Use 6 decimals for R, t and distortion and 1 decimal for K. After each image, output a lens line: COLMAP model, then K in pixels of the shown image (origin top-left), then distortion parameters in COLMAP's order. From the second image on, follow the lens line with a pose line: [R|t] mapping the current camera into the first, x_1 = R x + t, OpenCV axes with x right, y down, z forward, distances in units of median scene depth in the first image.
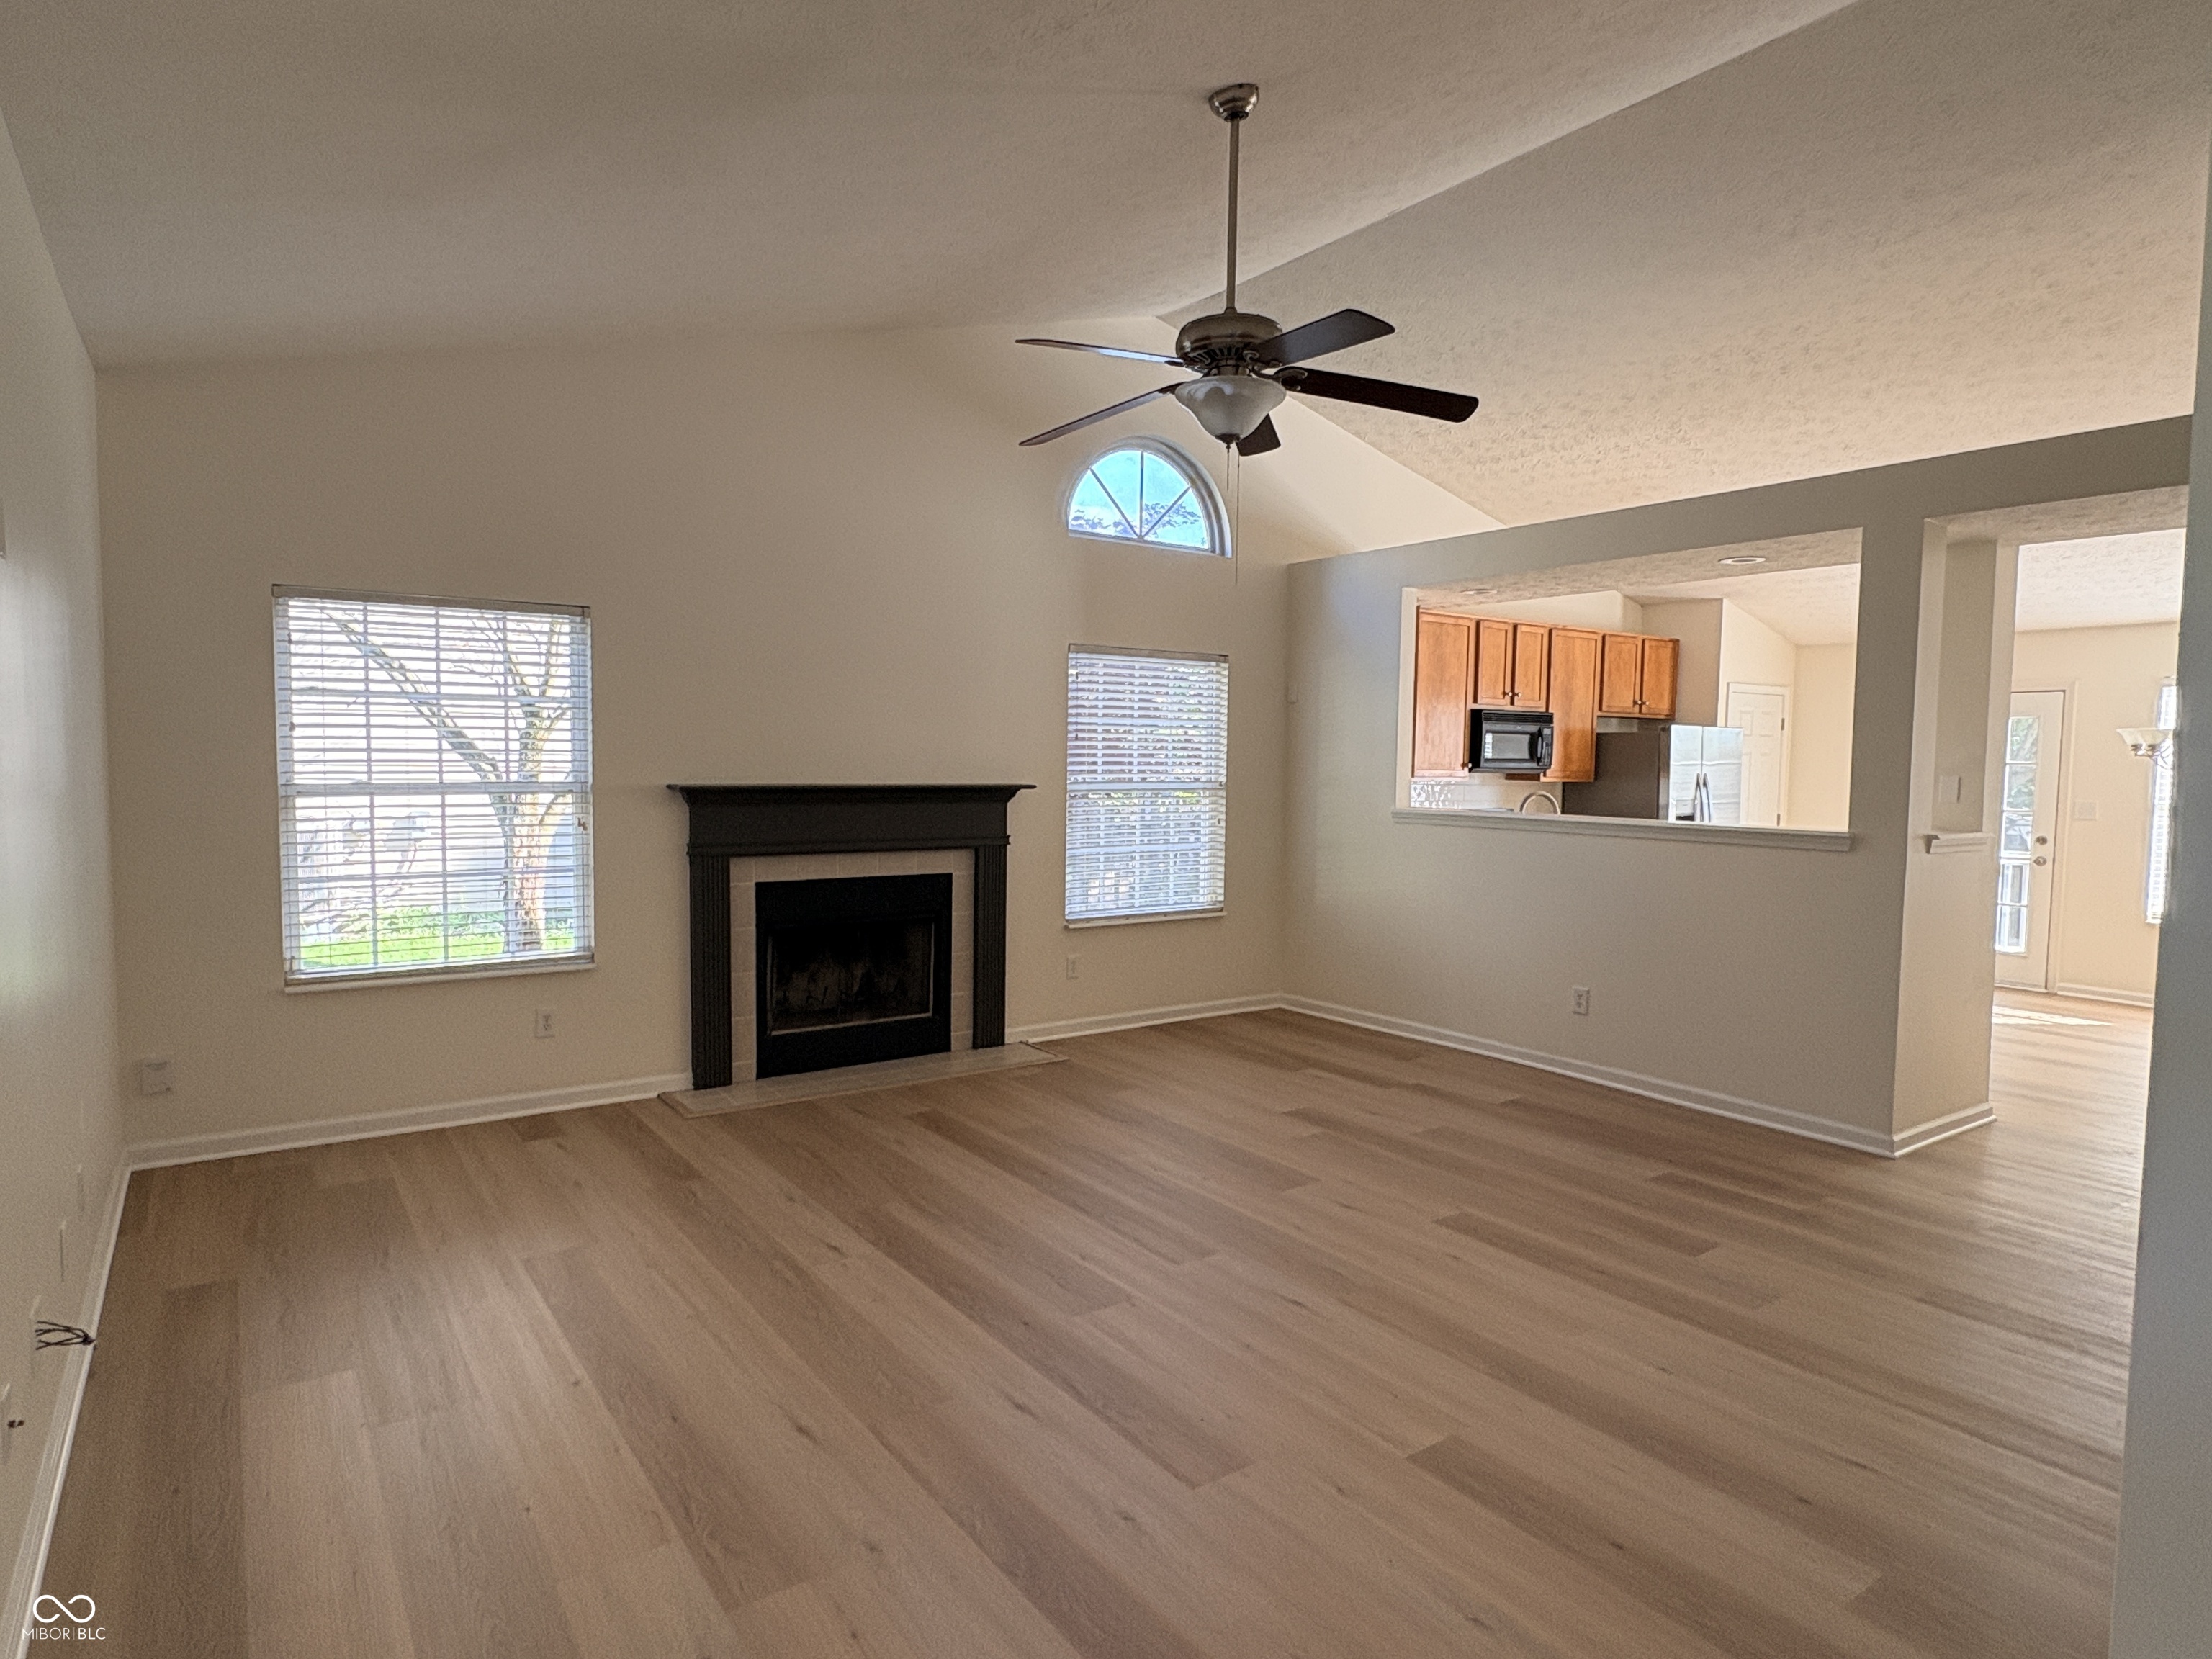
lens RADIAL K [[1237.1, 0, 1102.6], [0, 1237.1, 829.7], [0, 0, 1]] dist [-0.001191, -0.001833]
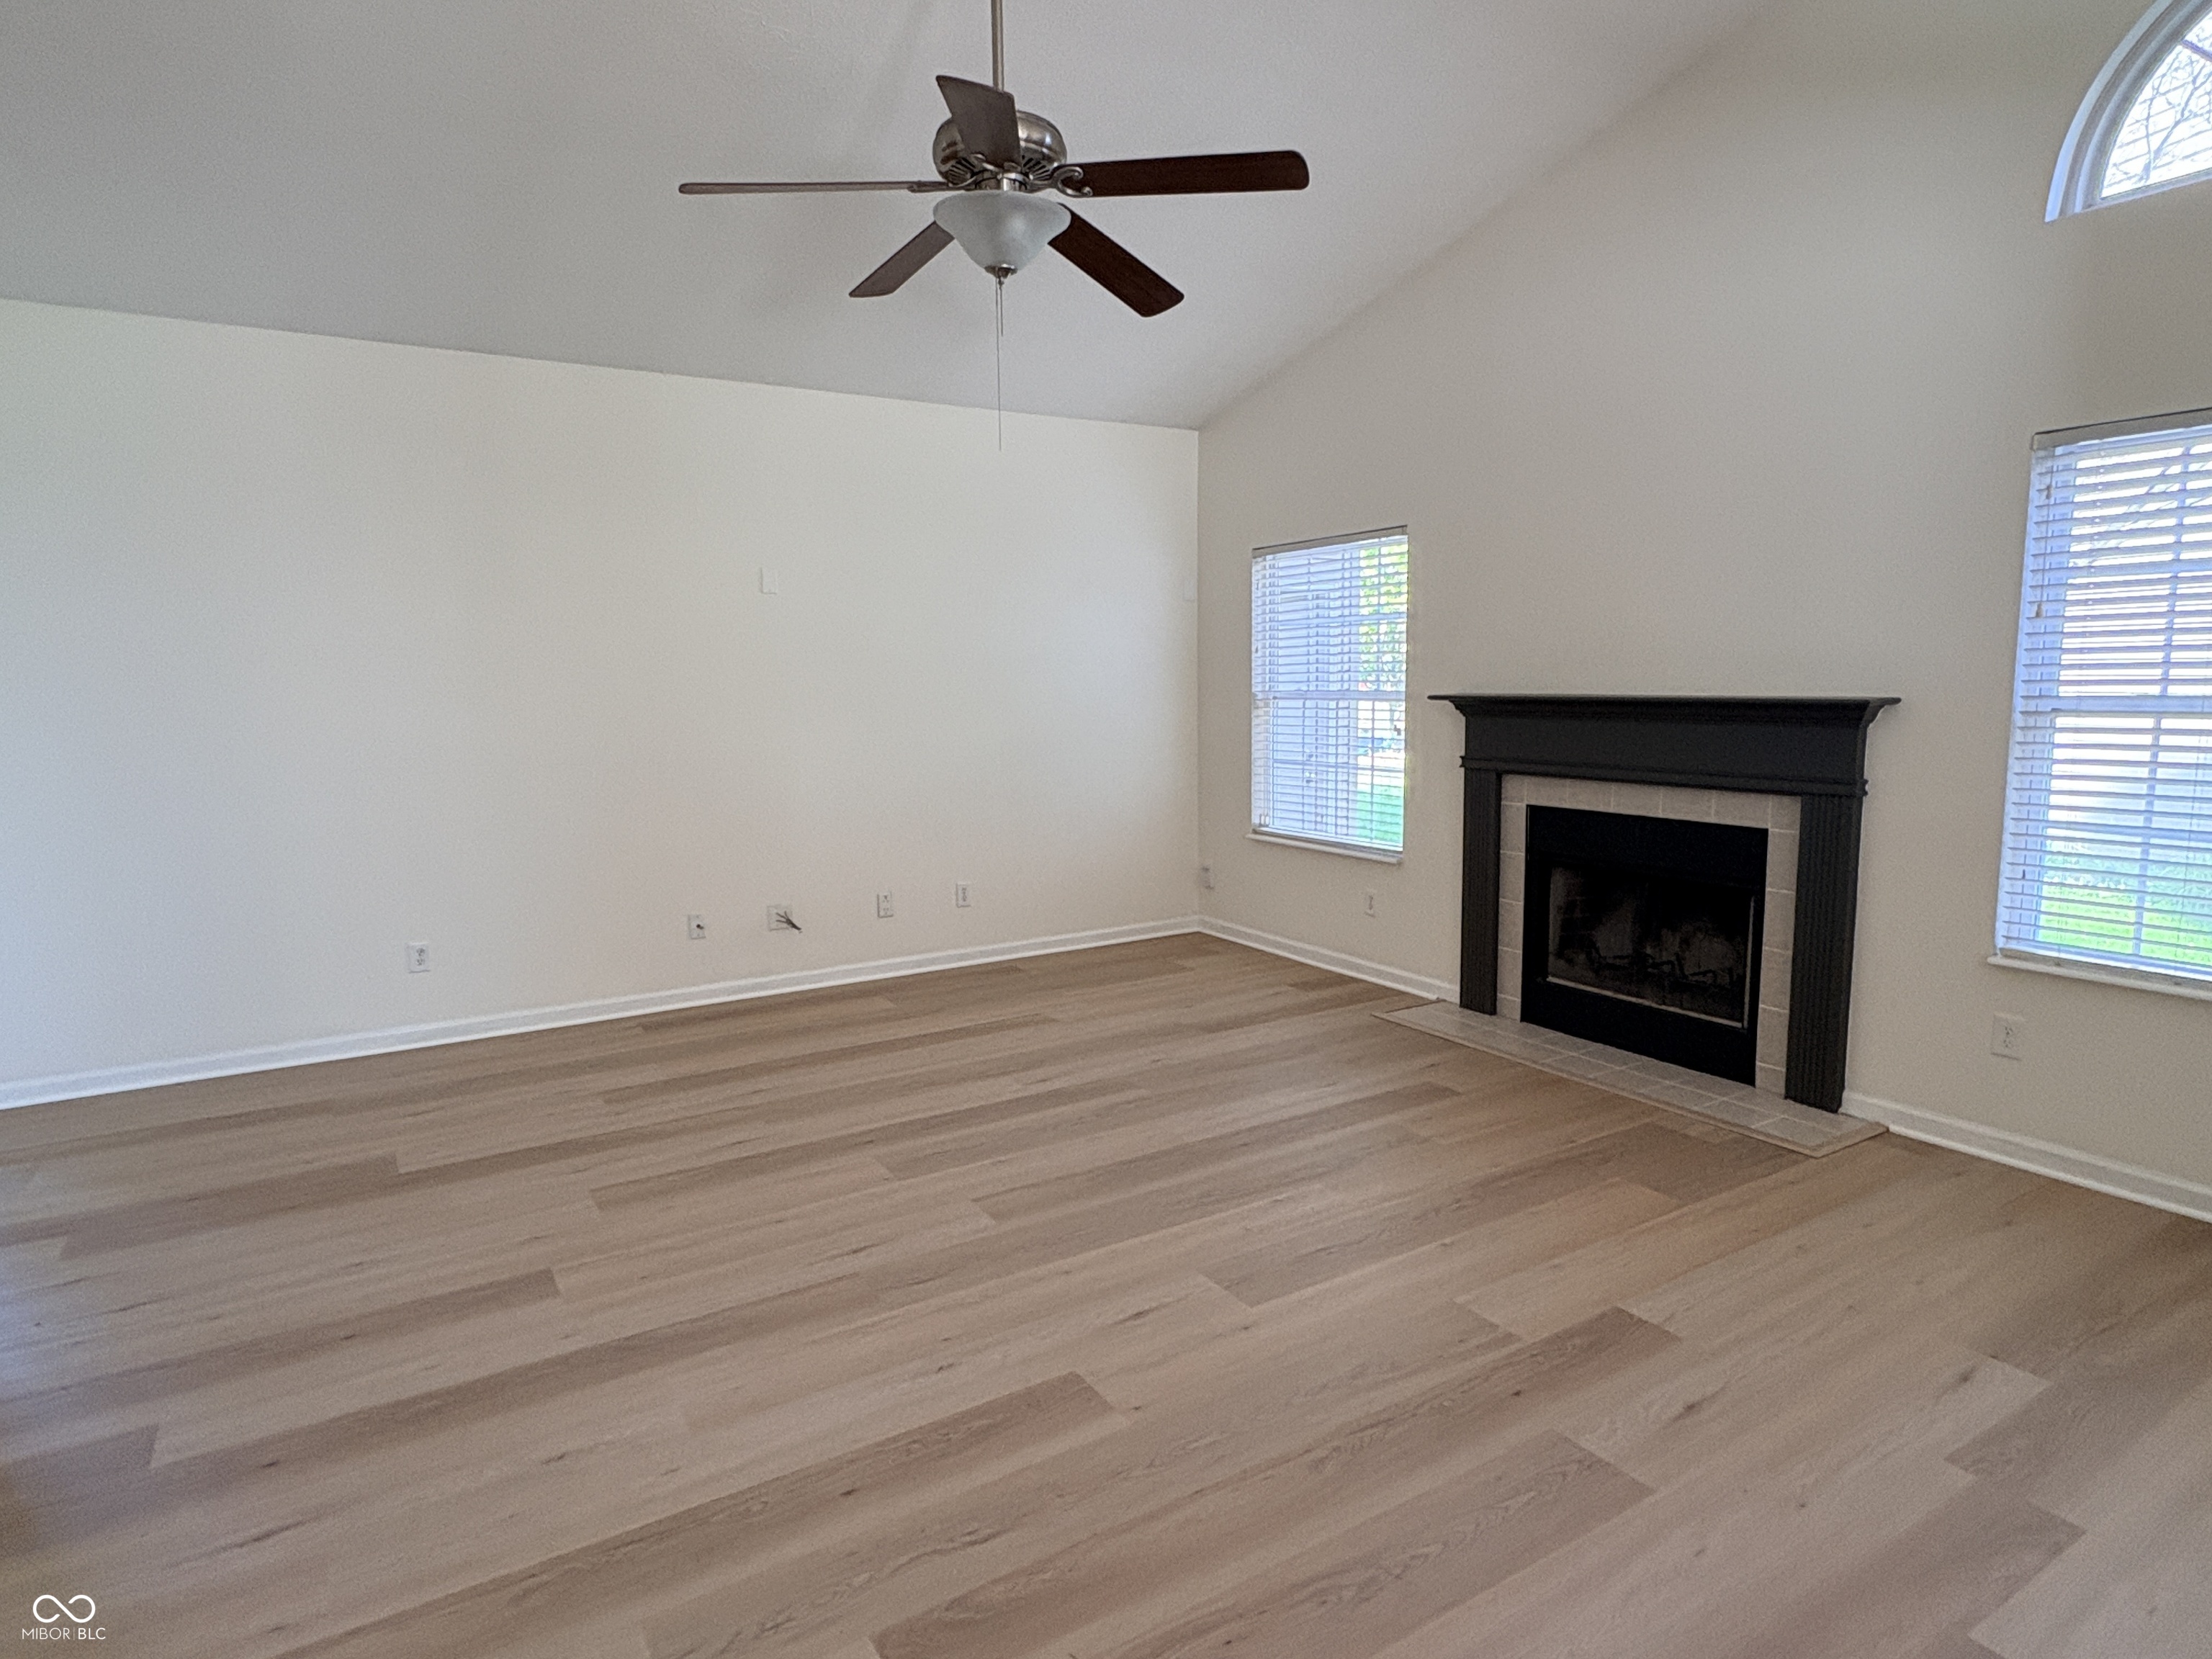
lens RADIAL K [[1237.1, 0, 1102.6], [0, 1237.1, 829.7], [0, 0, 1]] dist [-0.001191, -0.001833]
pose [[-0.062425, 0.113579, -0.991566, 0.639562], [-0.045940, 0.992124, 0.116535, -0.029863], [0.996992, 0.052827, -0.056716, 0.757300]]
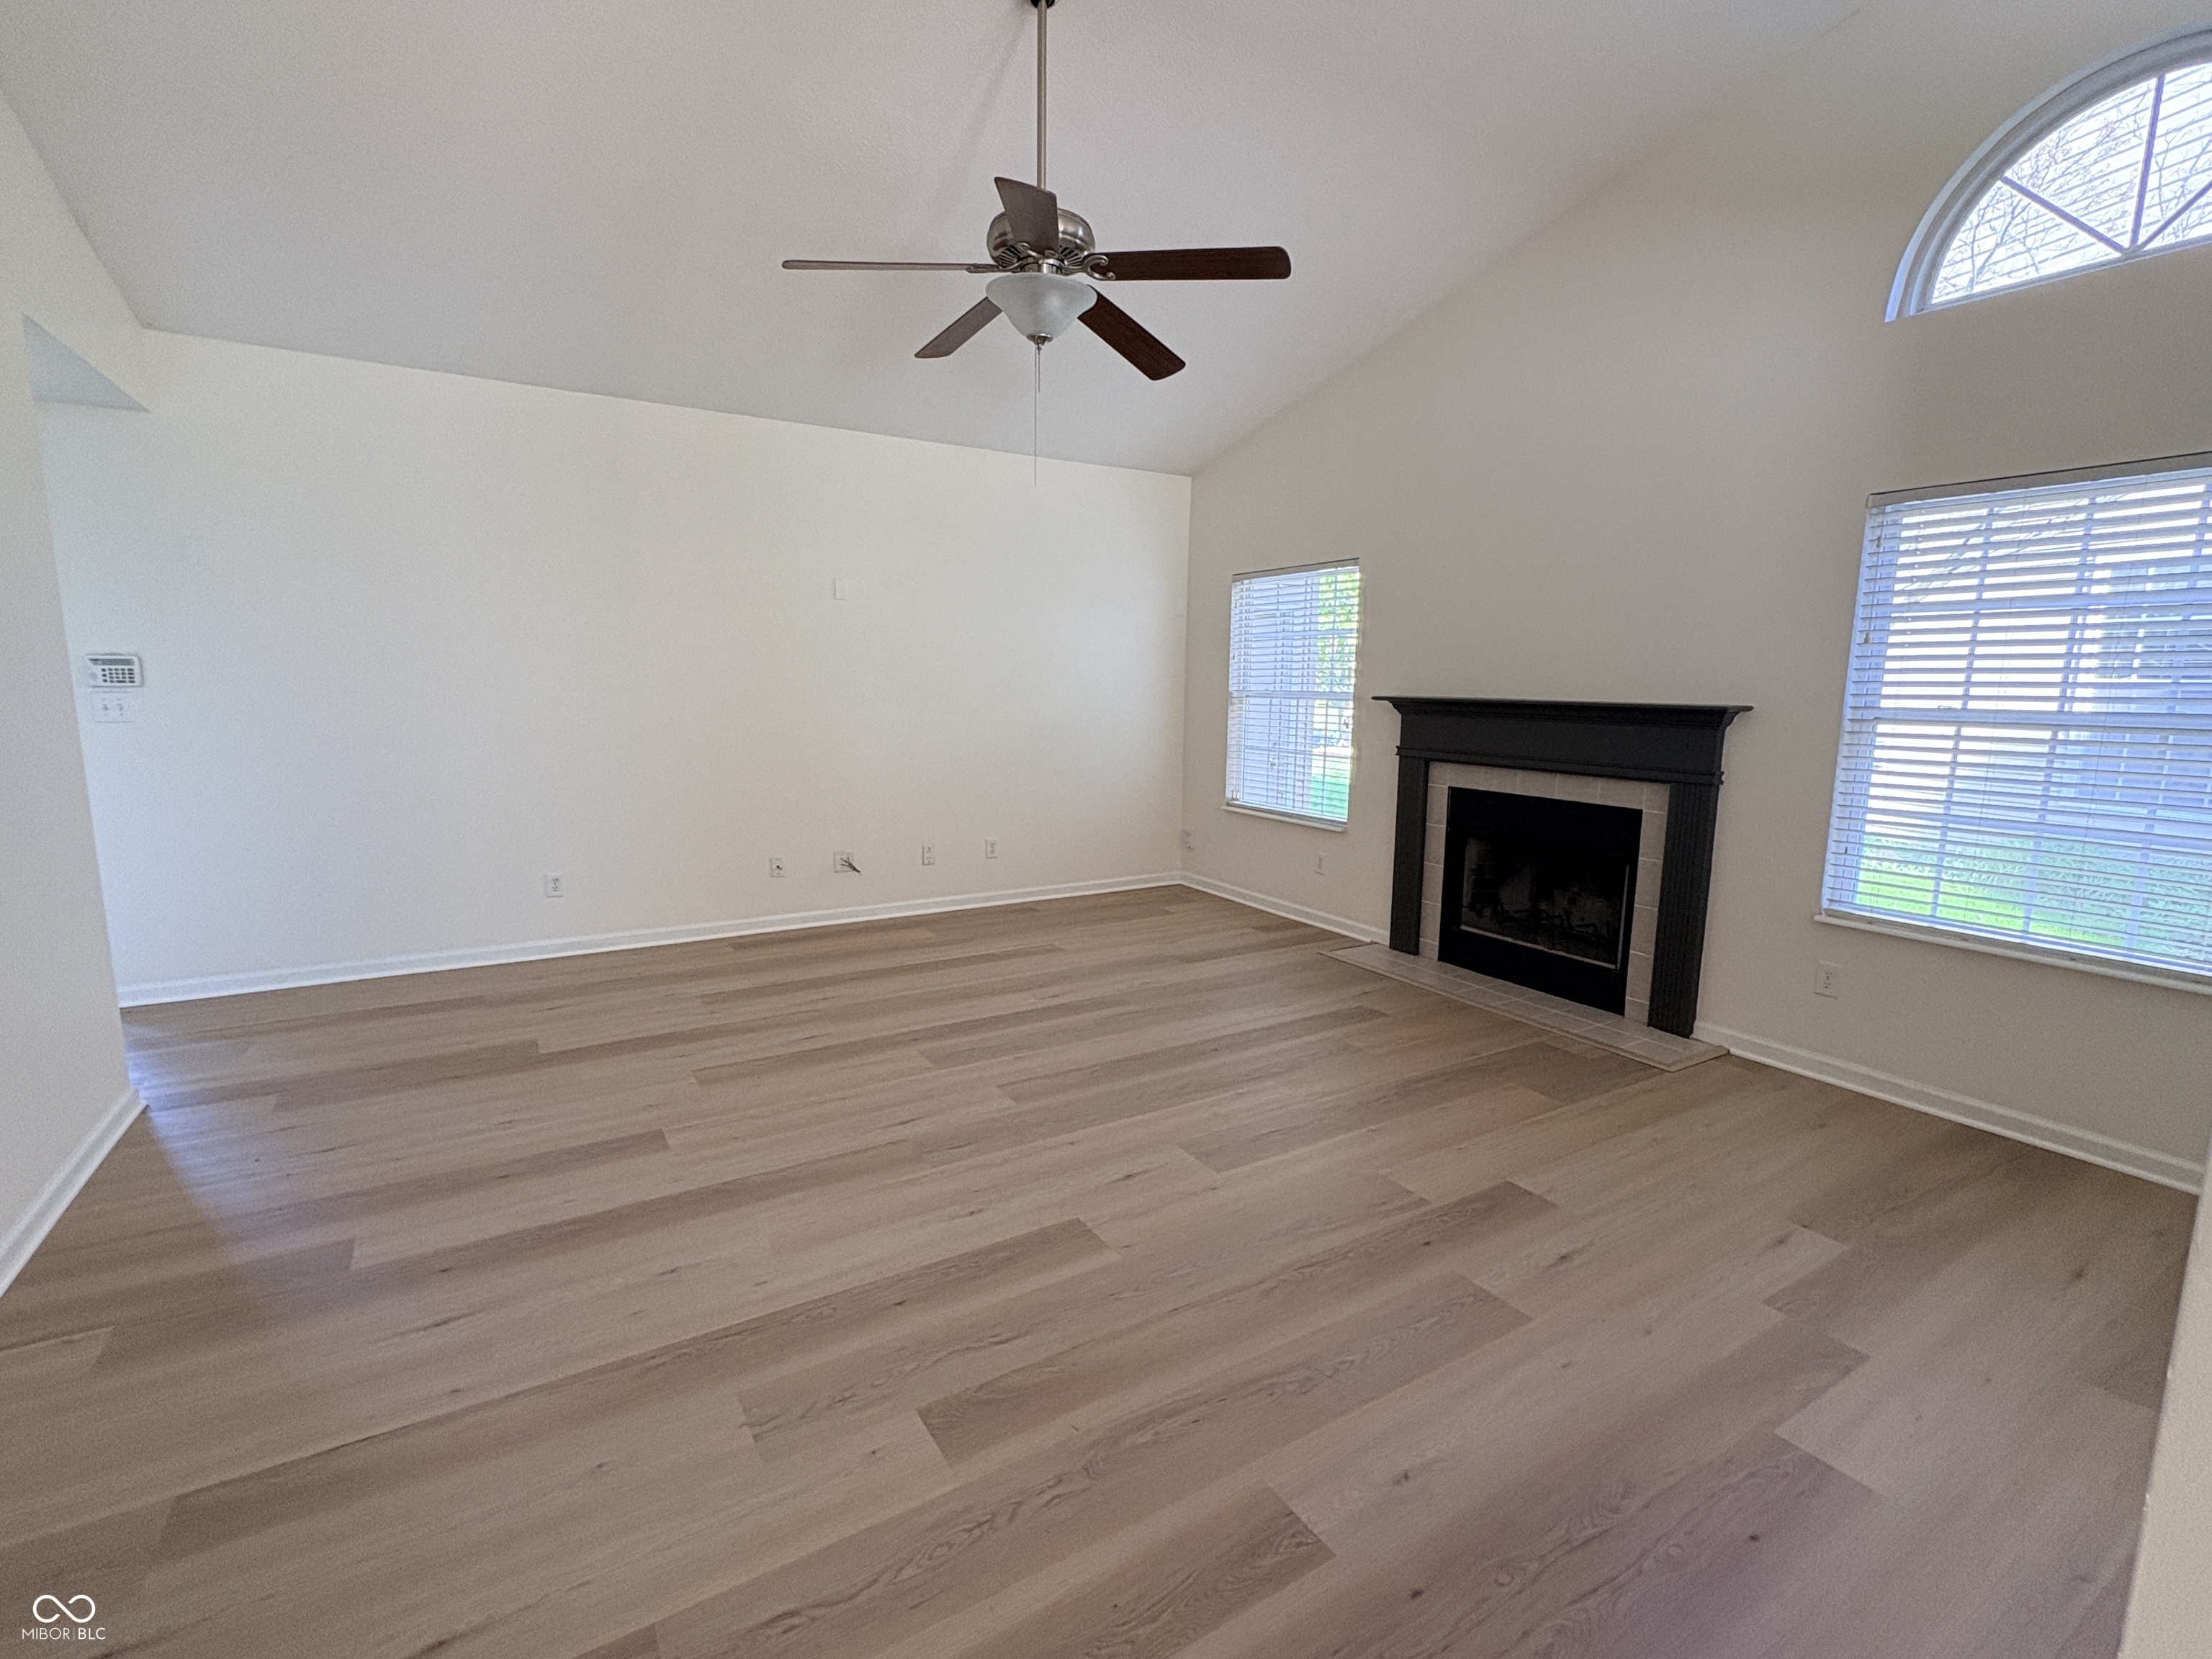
lens RADIAL K [[1009.4, 0, 1098.9], [0, 1009.4, 827.6], [0, 0, 1]] dist [0.000572, -0.004899]
pose [[-0.066687, 0.133023, -0.988867, 0.652224], [-0.072267, 0.987826, 0.137757, -0.023101], [0.995153, 0.080649, -0.056262, 0.753150]]
